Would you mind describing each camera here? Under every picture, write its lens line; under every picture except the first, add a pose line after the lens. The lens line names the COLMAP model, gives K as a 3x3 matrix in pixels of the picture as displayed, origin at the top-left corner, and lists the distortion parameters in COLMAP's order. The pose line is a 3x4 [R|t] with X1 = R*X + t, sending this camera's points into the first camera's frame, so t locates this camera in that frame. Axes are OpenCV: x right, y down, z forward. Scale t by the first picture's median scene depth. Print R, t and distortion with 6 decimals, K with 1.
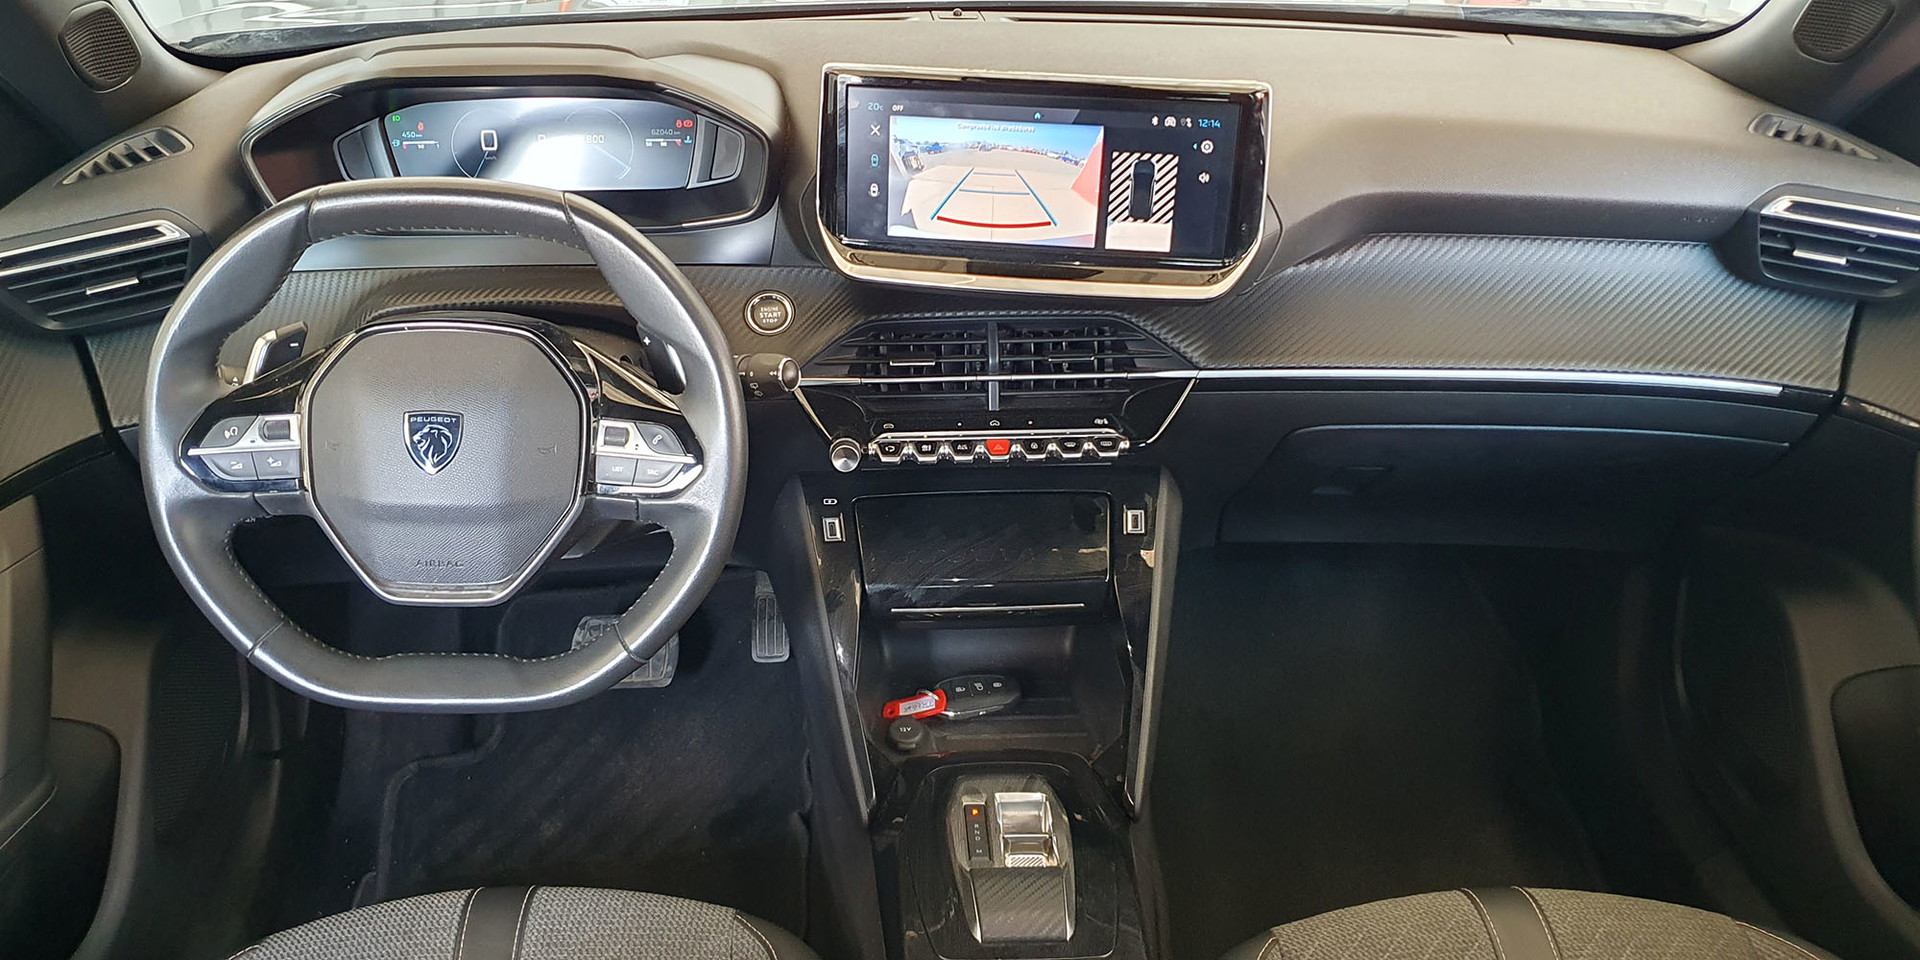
lens RADIAL K [[1634.5, 0, 964.1], [0, 1634.5, 482.5], [0, 0, 1]] dist [0.054115, -0.082840]
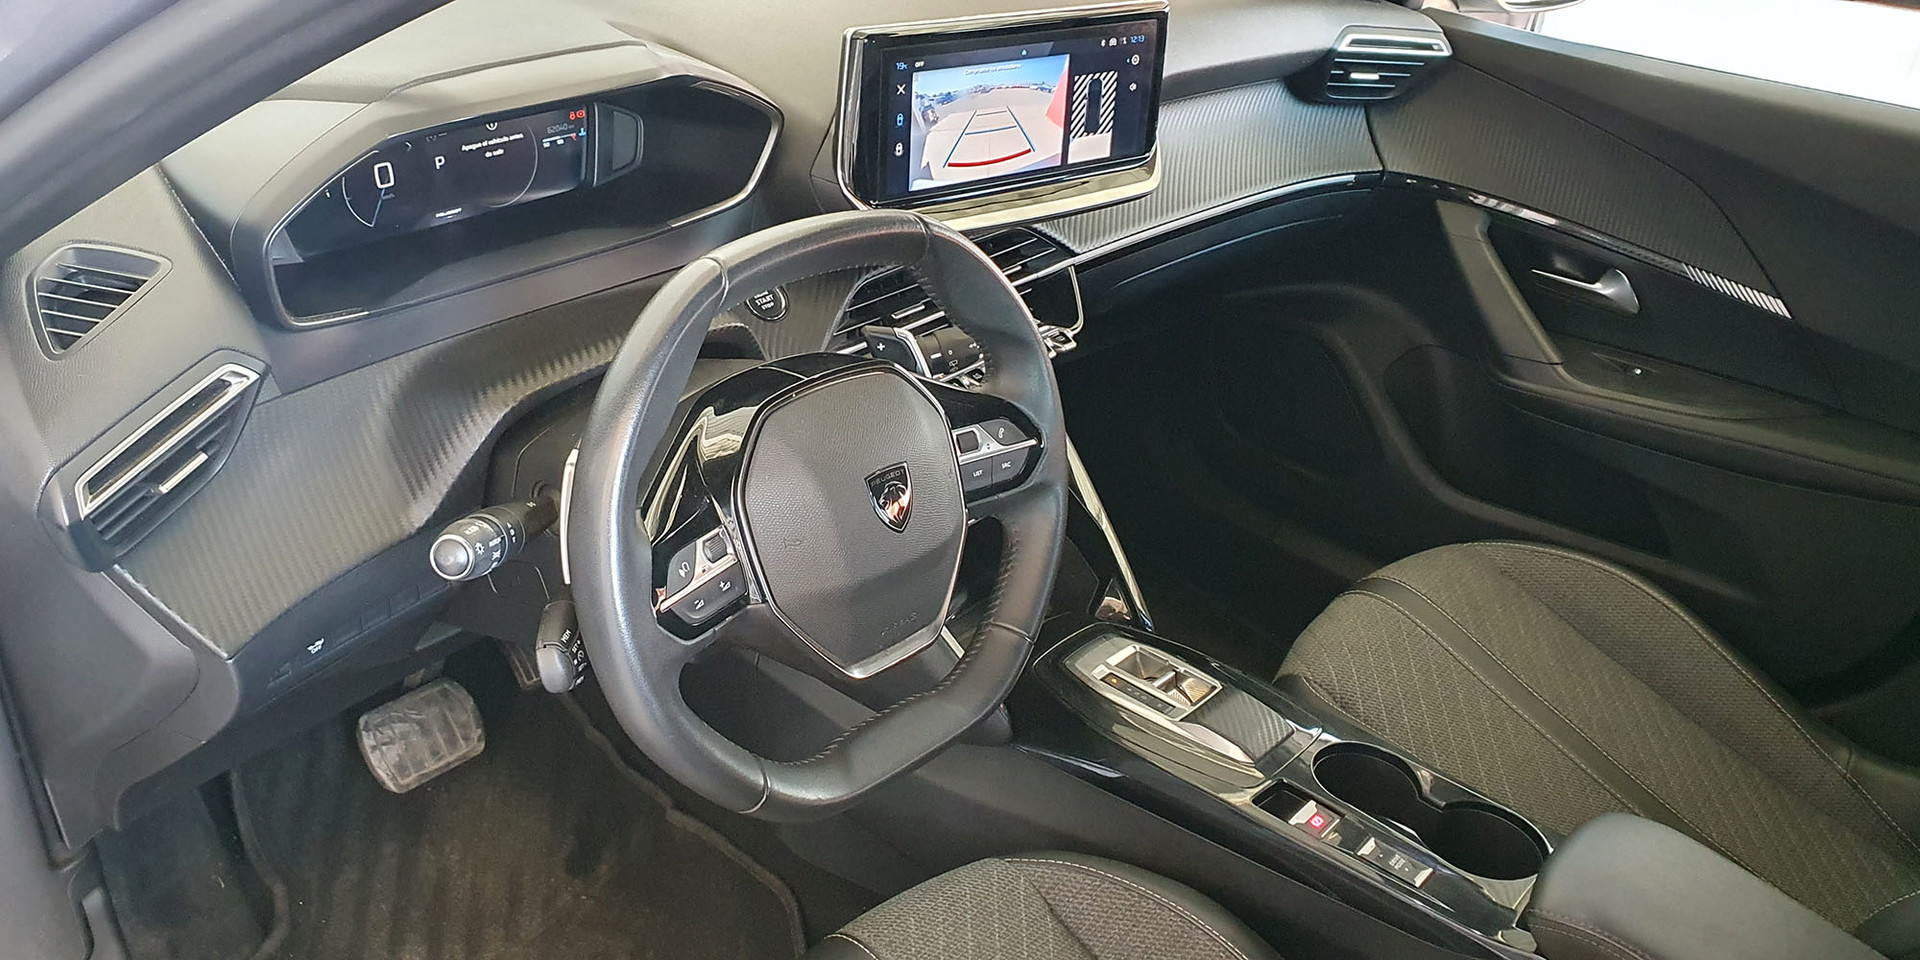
lens RADIAL K [[1634.5, 0, 971.2], [0, 1634.5, 460.9], [0, 0, 1]] dist [0.054115, -0.082840]
pose [[0.687043, -0.303248, 0.660313, -0.724078], [0.245440, 0.952190, 0.181917, -0.164010], [-0.683909, 0.037082, 0.728624, 0.240703]]
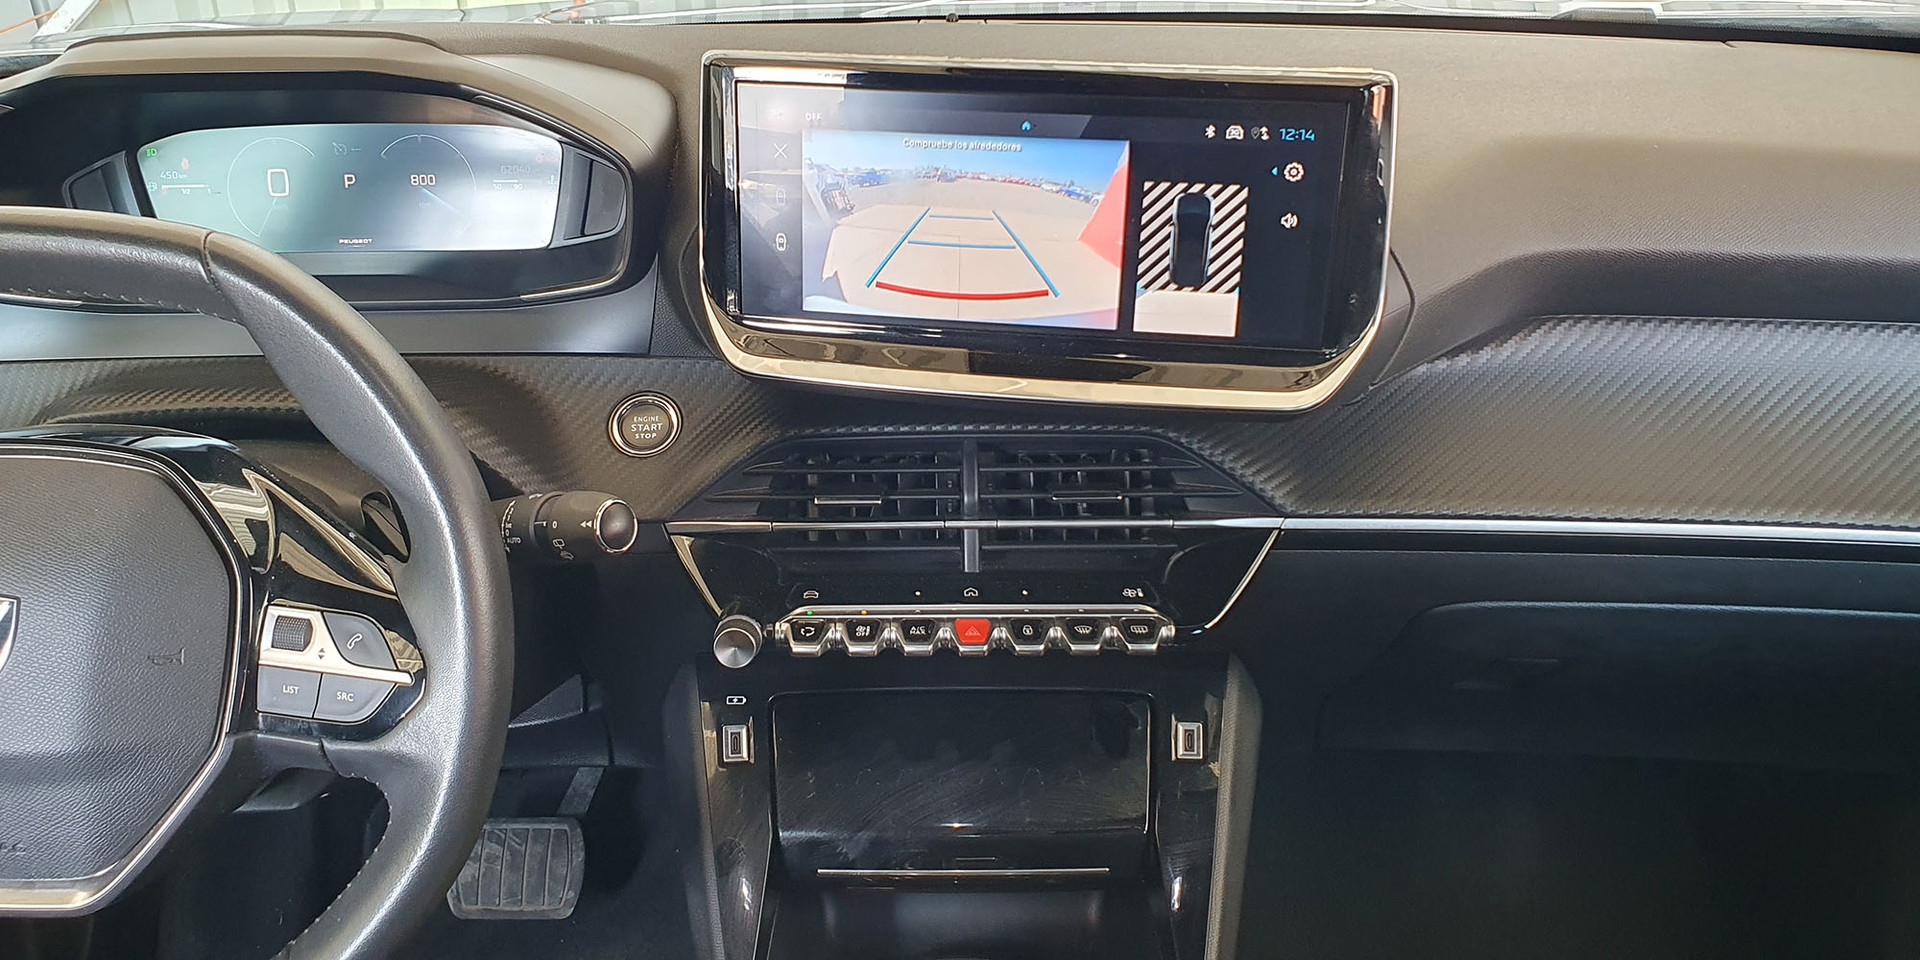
lens RADIAL K [[1634.5, 0, 929.7], [0, 1634.5, 440.0], [0, 0, 1]] dist [0.054115, -0.082840]
pose [[0.996884, 0.009479, -0.078305, 0.055417], [-0.016265, 0.996120, -0.086488, -0.042375], [0.077181, 0.087492, 0.993171, 0.348971]]
